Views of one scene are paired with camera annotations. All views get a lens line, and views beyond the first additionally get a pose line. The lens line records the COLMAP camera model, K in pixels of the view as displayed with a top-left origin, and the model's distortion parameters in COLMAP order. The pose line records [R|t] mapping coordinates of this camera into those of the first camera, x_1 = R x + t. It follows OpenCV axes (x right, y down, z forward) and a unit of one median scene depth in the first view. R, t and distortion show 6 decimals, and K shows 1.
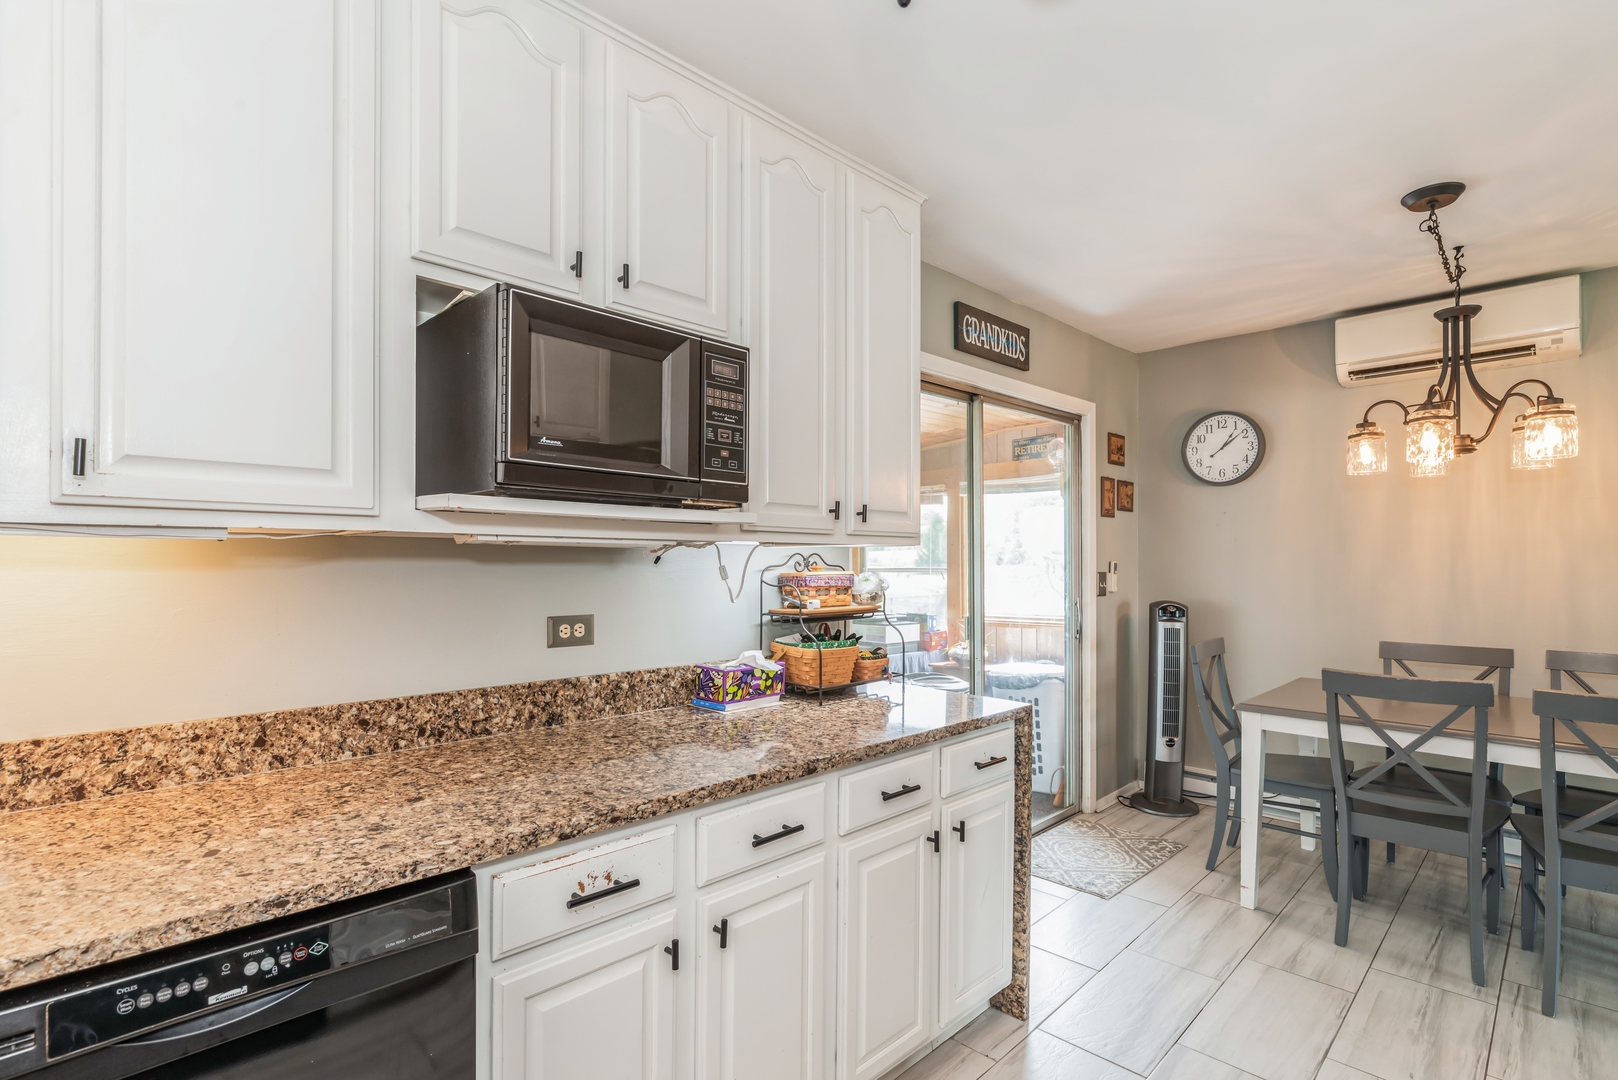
lens RADIAL K [[783.7, 0, 810.1], [0, 783.7, 554.5], [0, 0, 1]] dist [-0.000280, -0.000114]
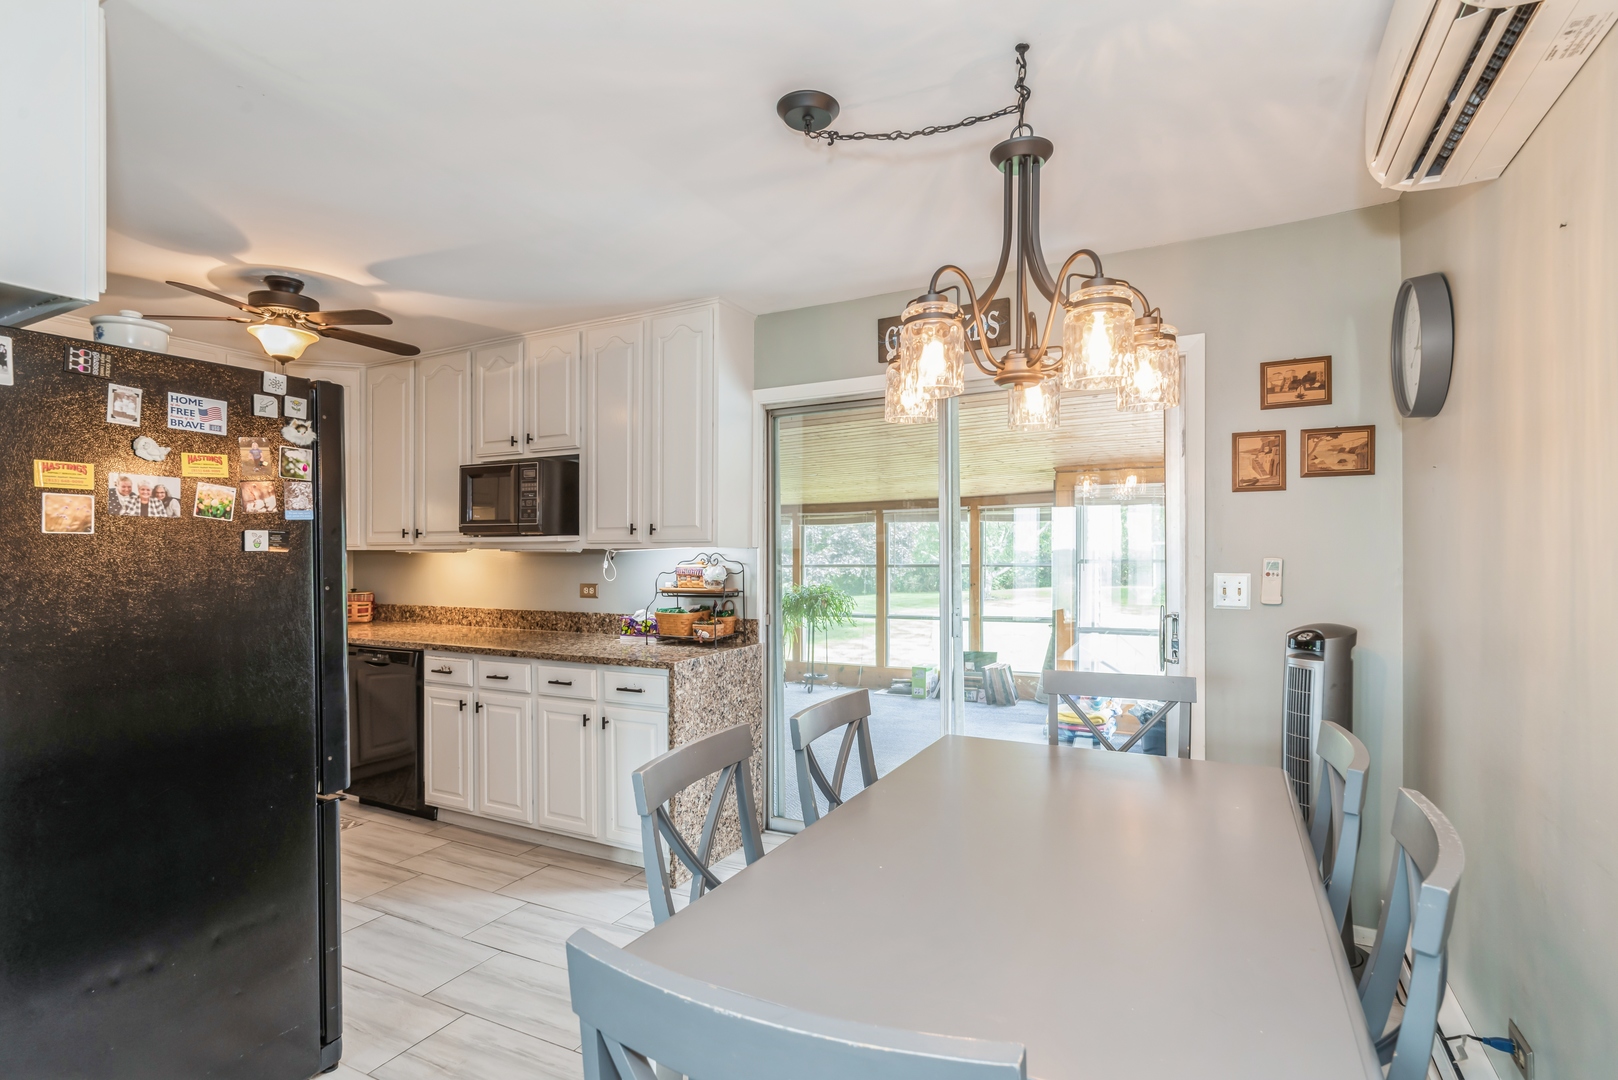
lens RADIAL K [[783.7, 0, 810.9], [0, 783.7, 546.3], [0, 0, 1]] dist [-0.000280, -0.000114]
pose [[0.299526, -0.007805, -0.954056, 1.916561], [0.013710, 0.999899, -0.003876, -0.007932], [0.953990, -0.011919, 0.299603, 0.930628]]
